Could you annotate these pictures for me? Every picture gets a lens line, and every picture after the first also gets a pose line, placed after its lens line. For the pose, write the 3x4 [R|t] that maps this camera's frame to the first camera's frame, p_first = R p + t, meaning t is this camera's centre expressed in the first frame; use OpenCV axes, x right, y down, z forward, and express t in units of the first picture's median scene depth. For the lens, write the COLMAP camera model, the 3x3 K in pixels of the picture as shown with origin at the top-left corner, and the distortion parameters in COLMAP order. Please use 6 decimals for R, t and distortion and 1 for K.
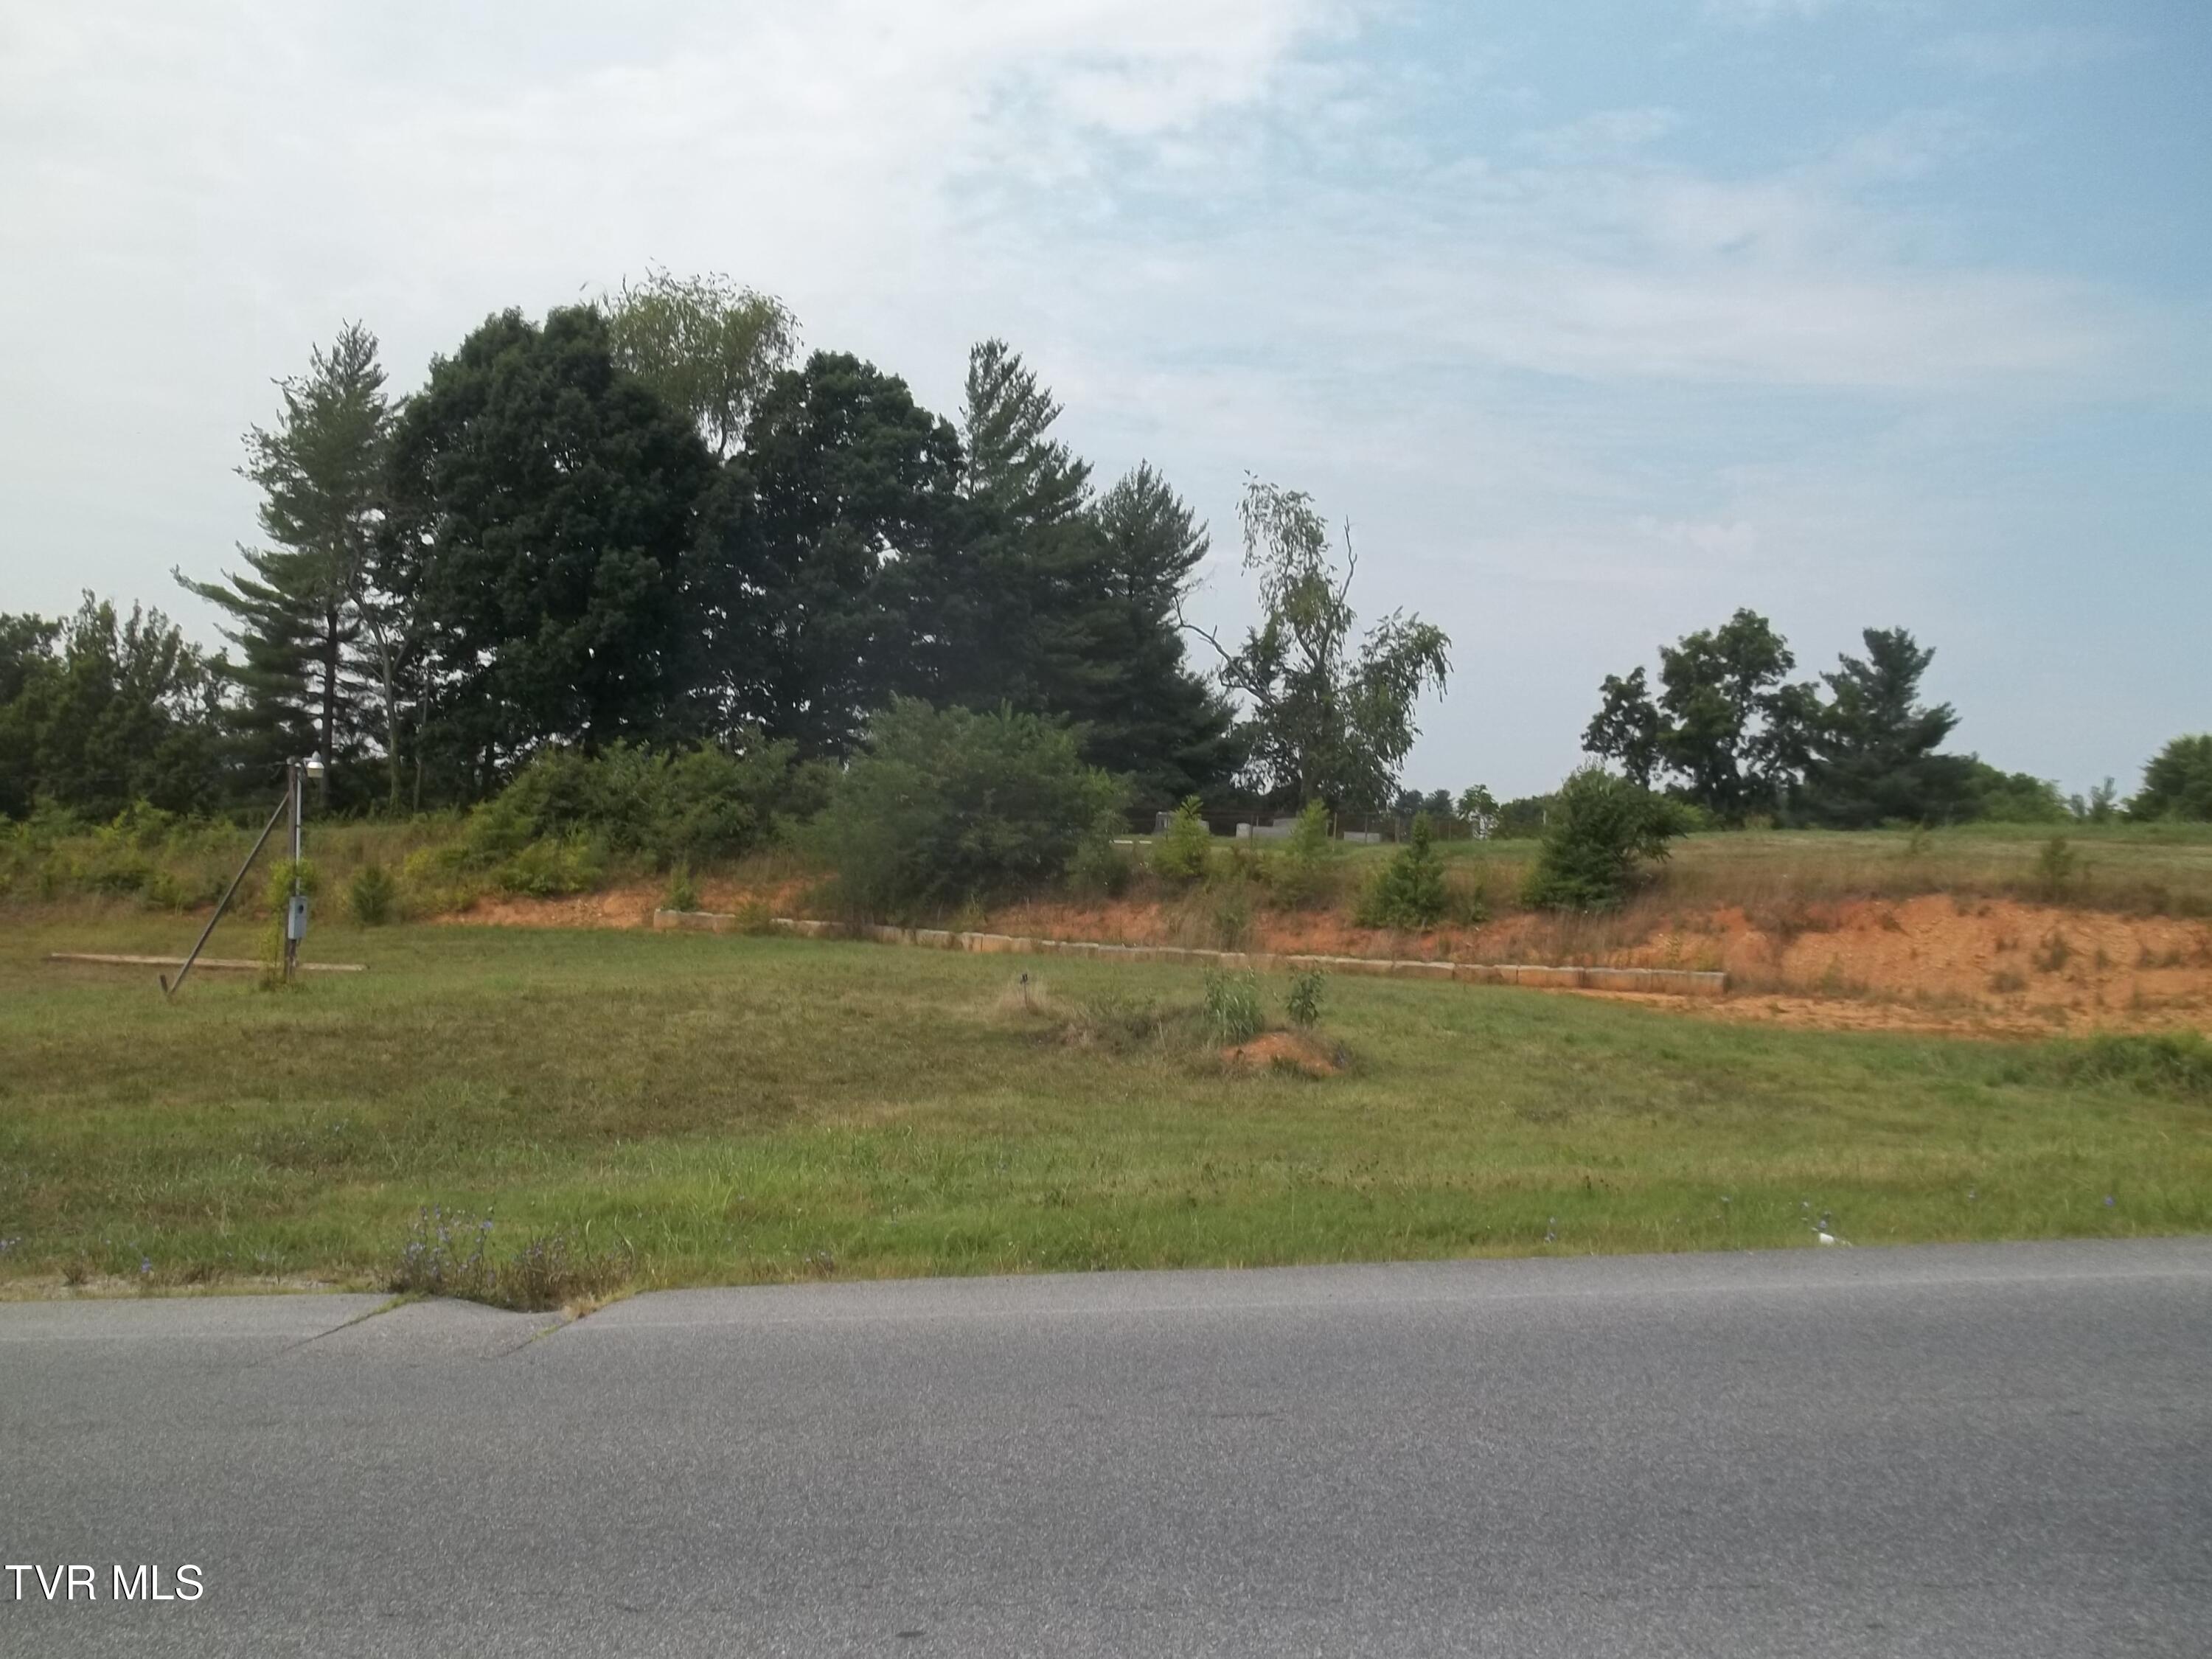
lens RADIAL K [[2184.5, 0, 1070.5], [0, 2184.5, 833.7], [0, 0, 1]] dist [-0.104990, 0.165578]
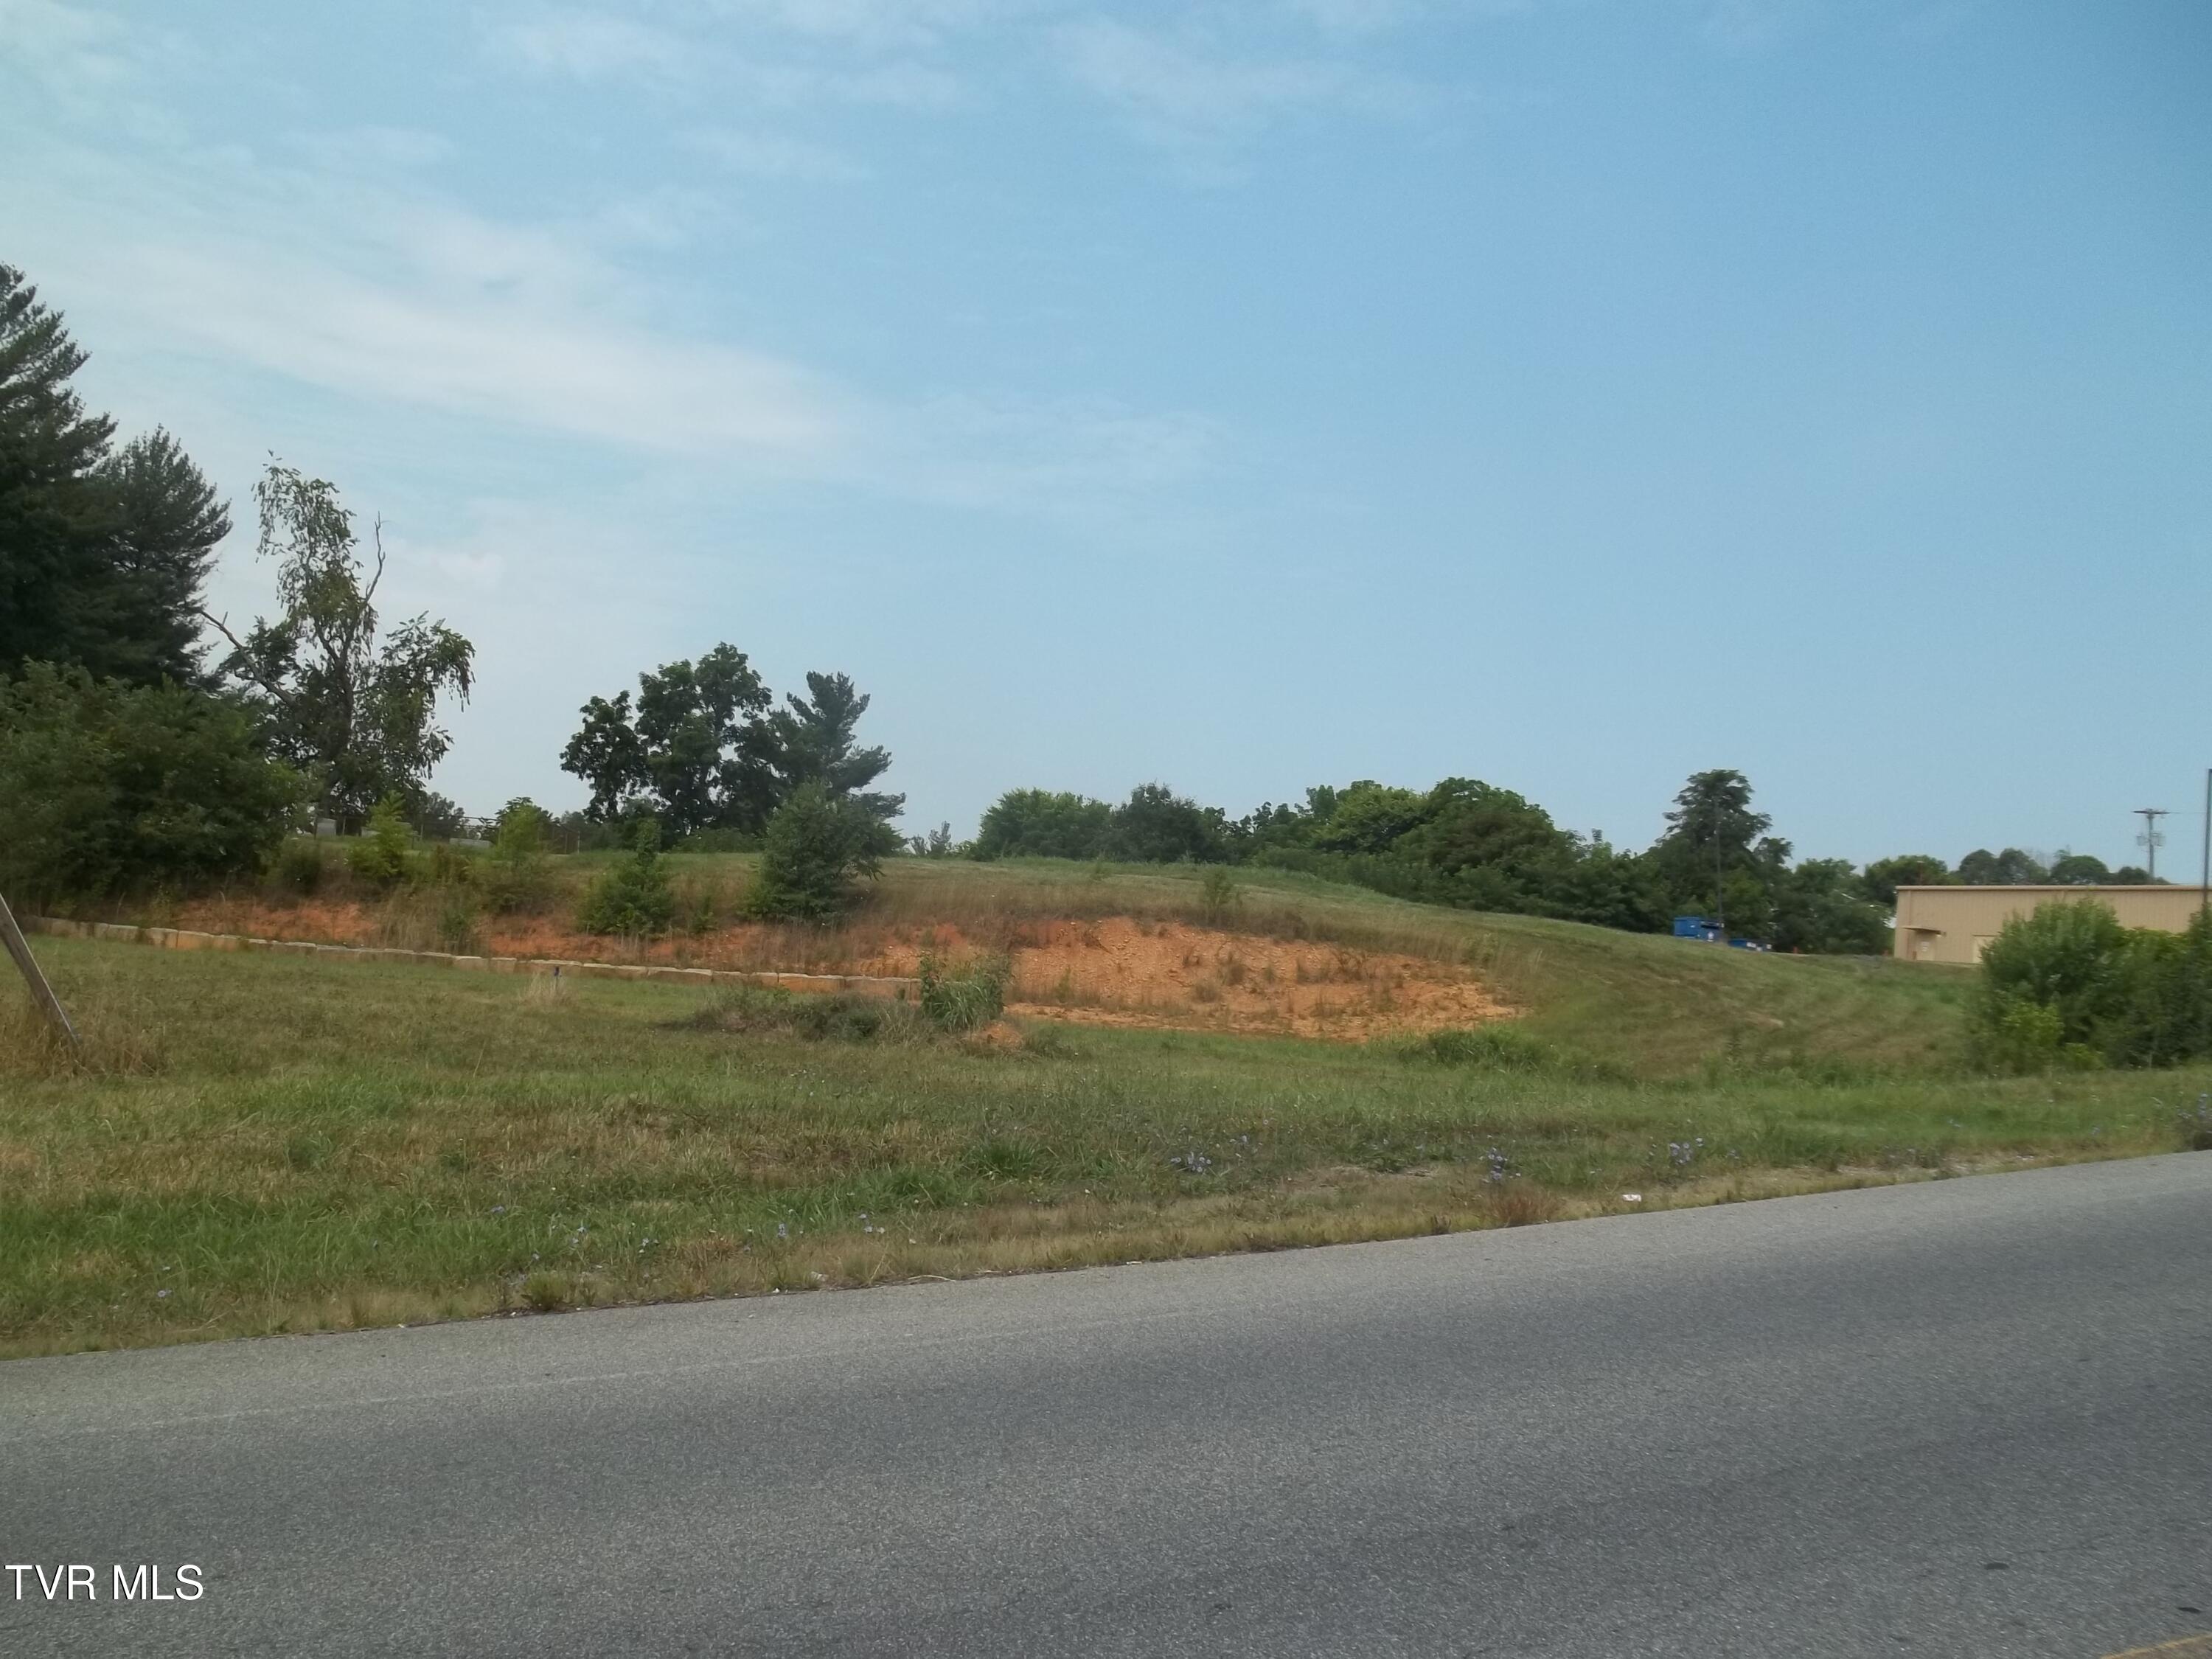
lens RADIAL K [[2184.5, 0, 1070.5], [0, 2184.5, 833.7], [0, 0, 1]] dist [-0.104990, 0.165578]
pose [[0.844473, 0.048598, 0.533389, -0.136023], [-0.042484, 0.998815, -0.023742, 0.007481], [-0.533911, -0.002611, 0.845537, 0.025848]]
